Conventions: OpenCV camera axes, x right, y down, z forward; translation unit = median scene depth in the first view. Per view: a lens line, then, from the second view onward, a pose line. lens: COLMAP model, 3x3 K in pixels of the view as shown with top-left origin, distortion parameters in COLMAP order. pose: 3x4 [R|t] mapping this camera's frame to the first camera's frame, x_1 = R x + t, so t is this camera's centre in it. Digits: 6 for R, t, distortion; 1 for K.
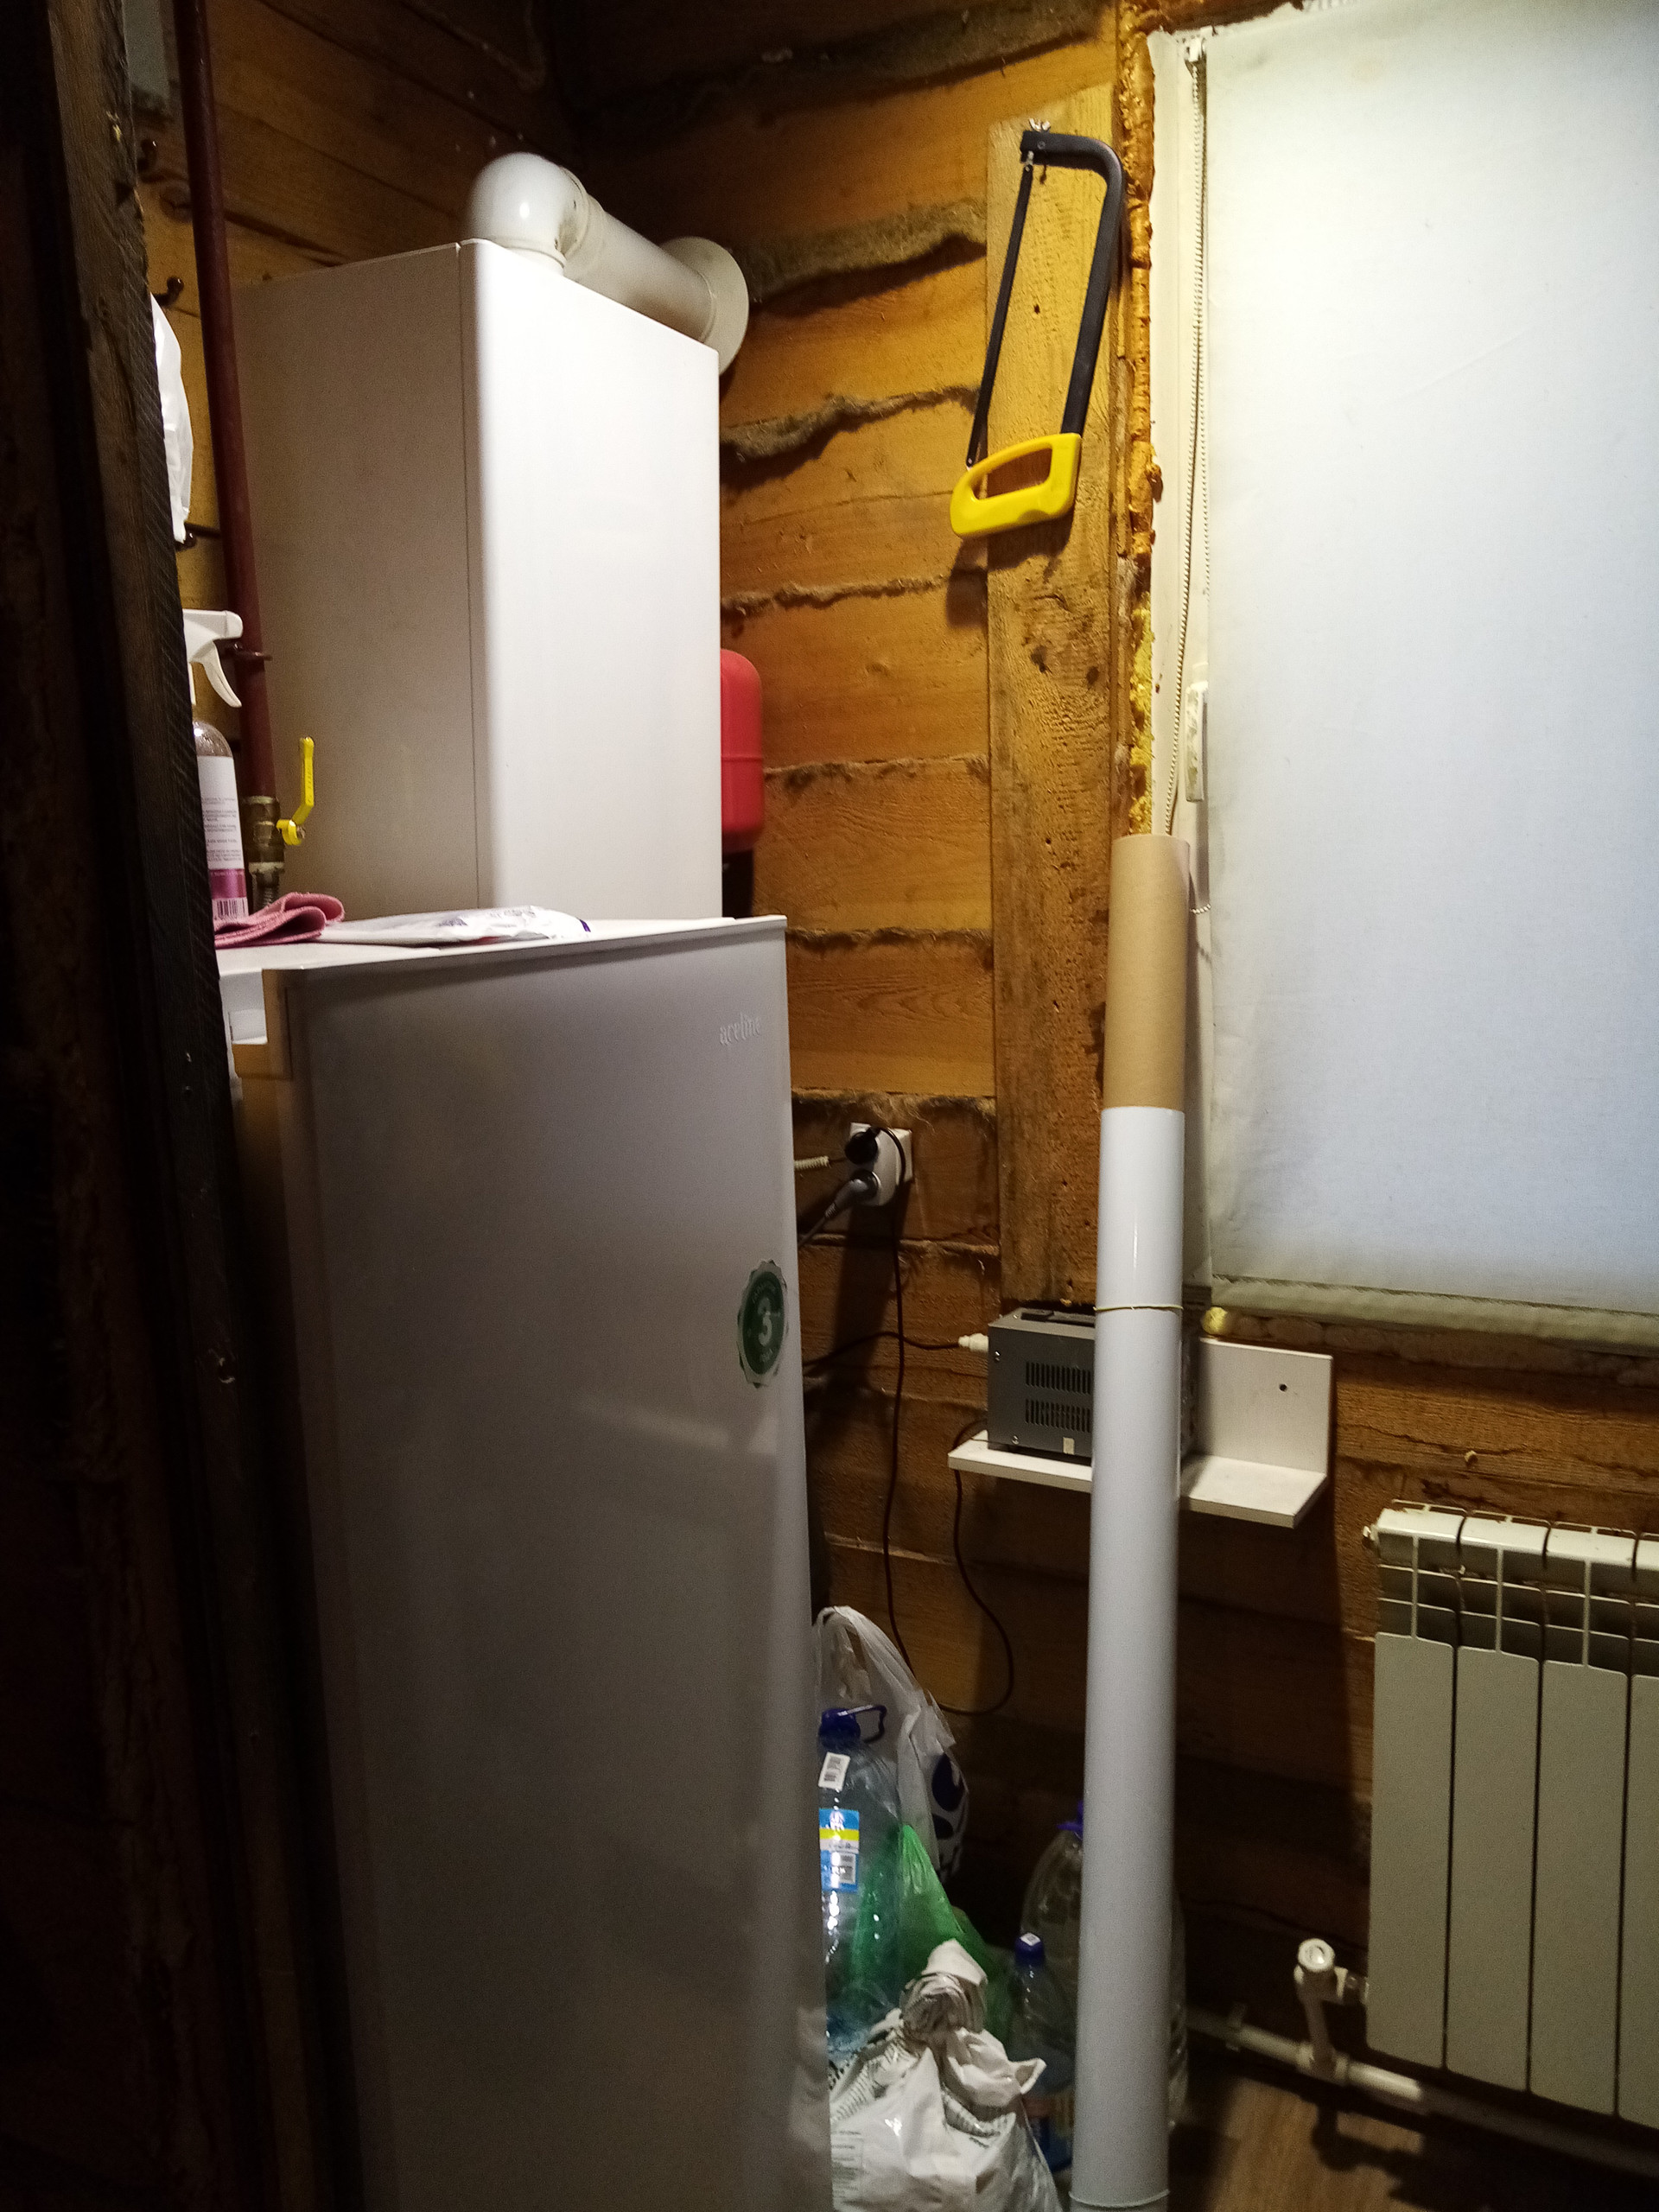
lens RADIAL K [[1752.3, 0, 837.8], [0, 1752.3, 1089.6], [0, 0, 1]] dist [0.068981, -0.123951]
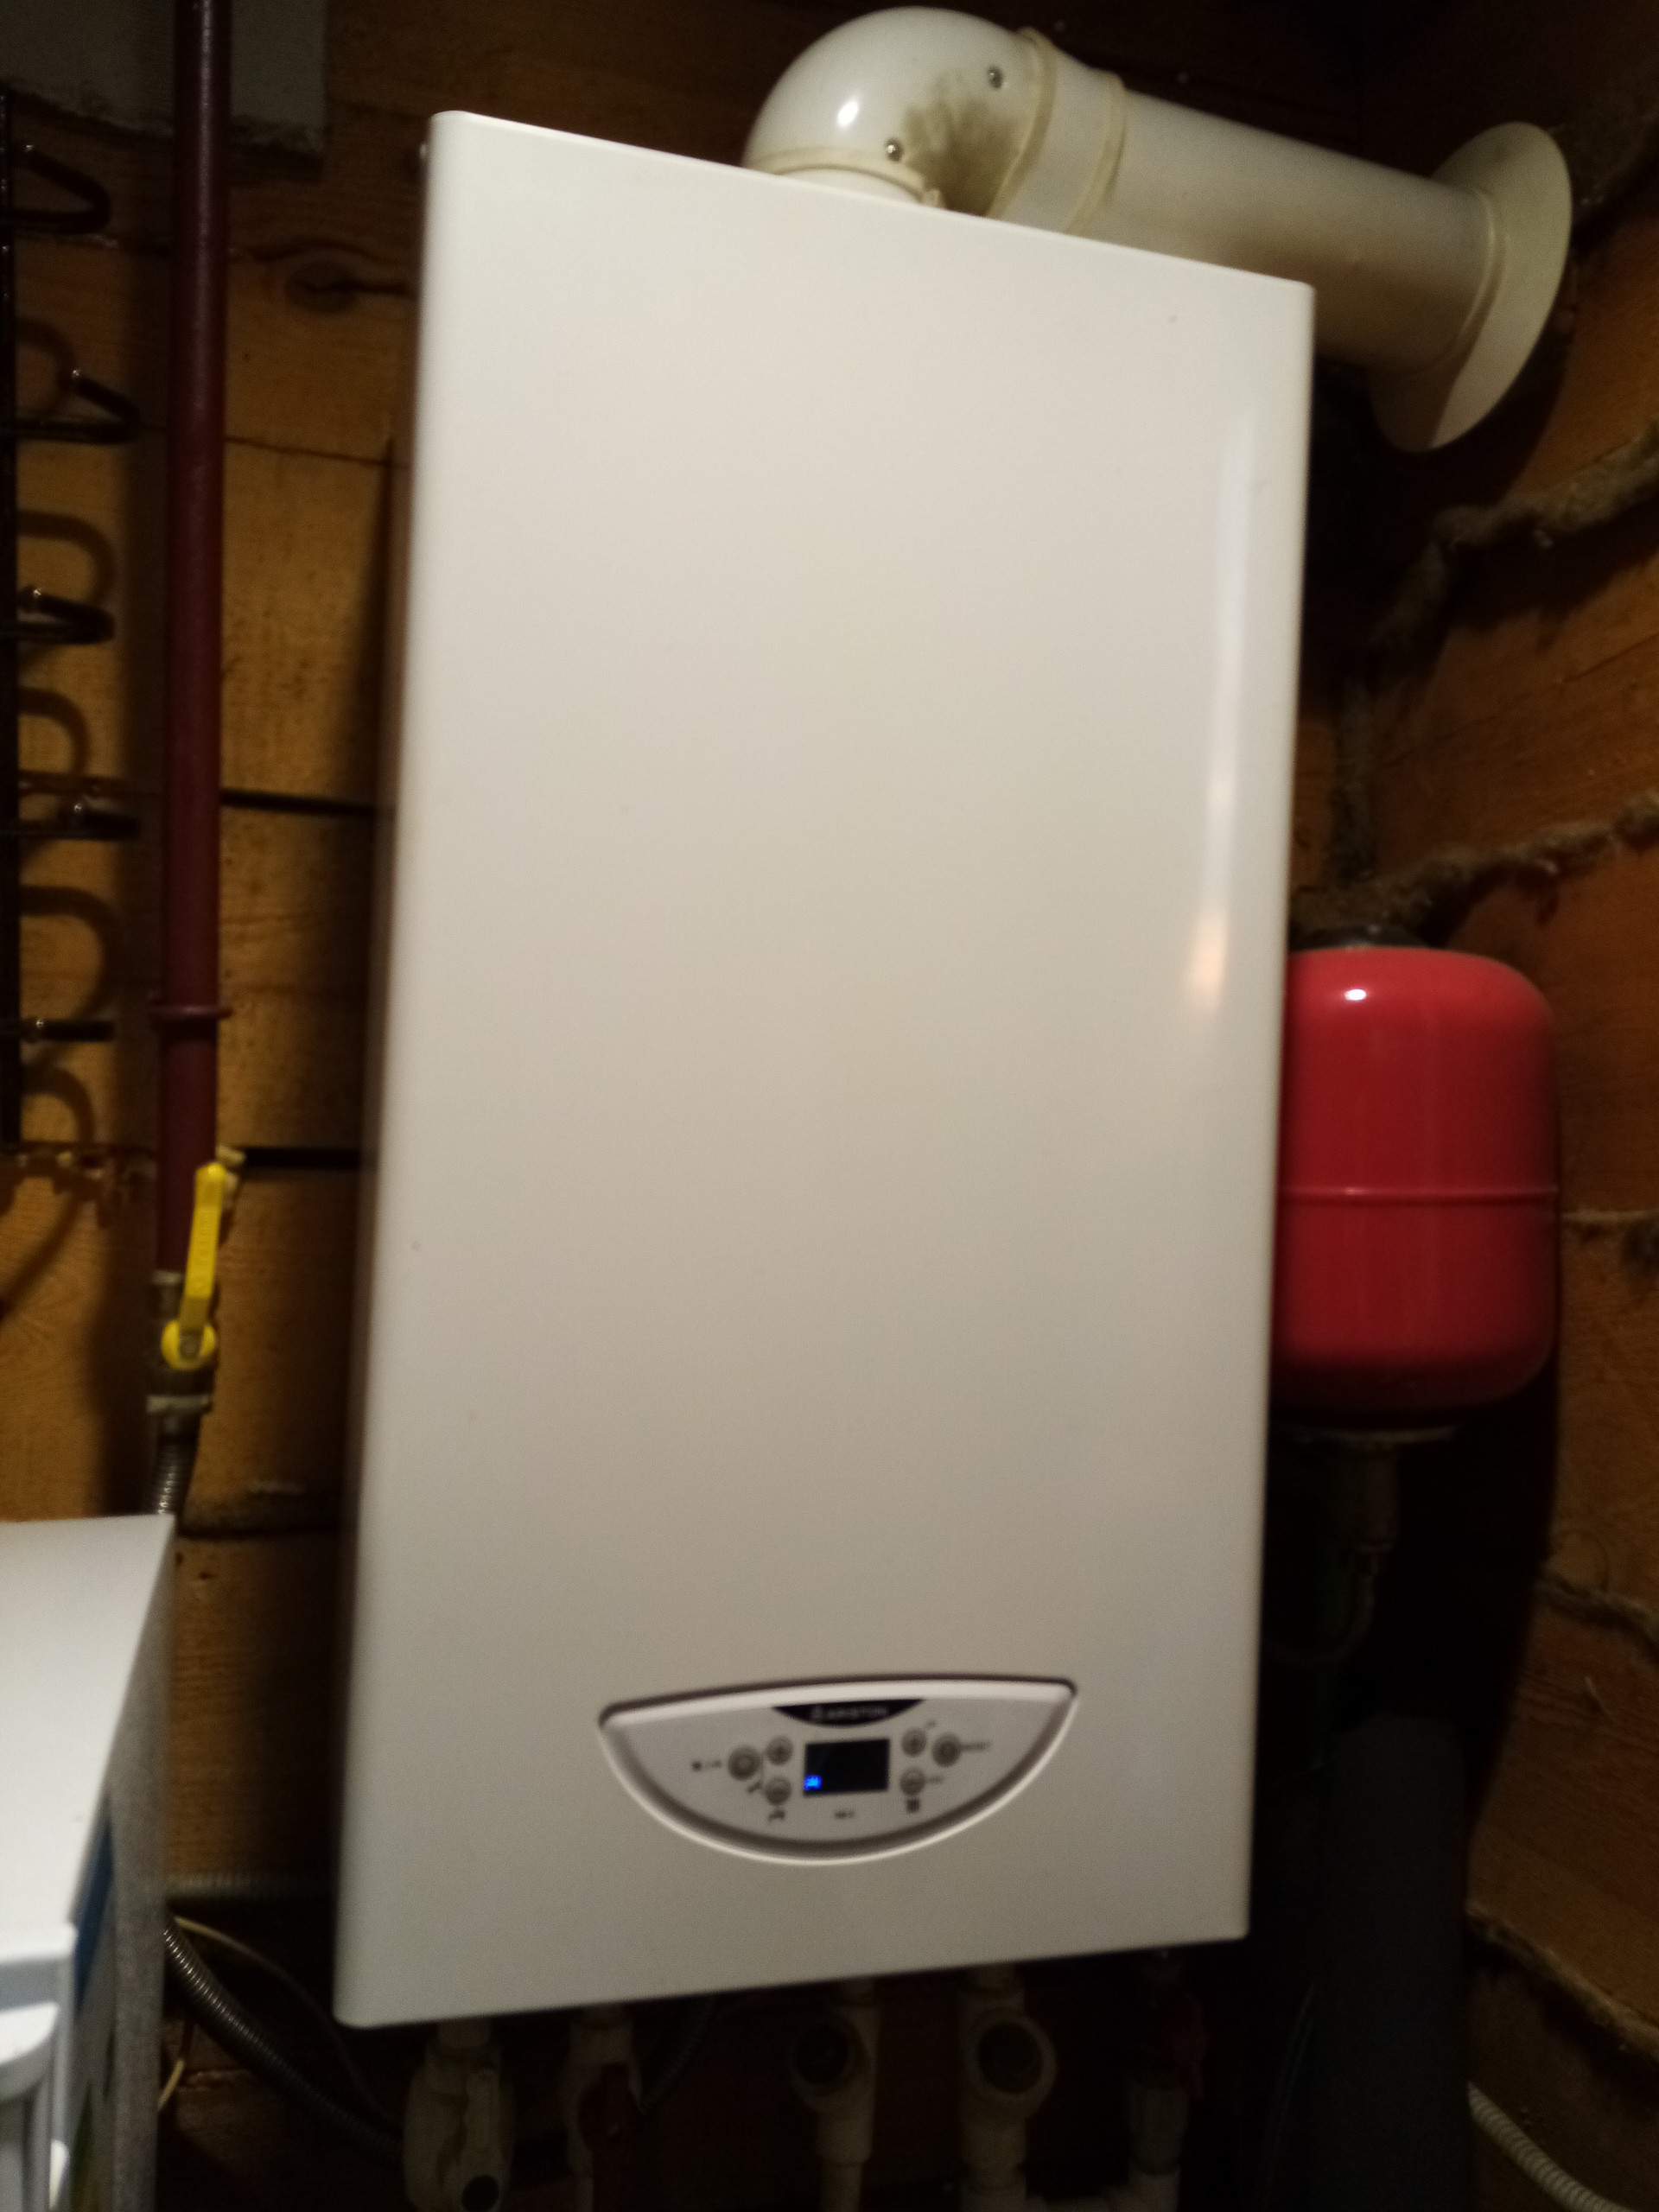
lens RADIAL K [[1752.3, 0, 837.8], [0, 1752.3, 1089.6], [0, 0, 1]] dist [0.068981, -0.123951]
pose [[0.694444, 0.020808, -0.719245, 0.147590], [-0.136991, 0.985122, -0.103768, -0.145100], [0.706386, 0.170591, 0.686963, 0.576919]]
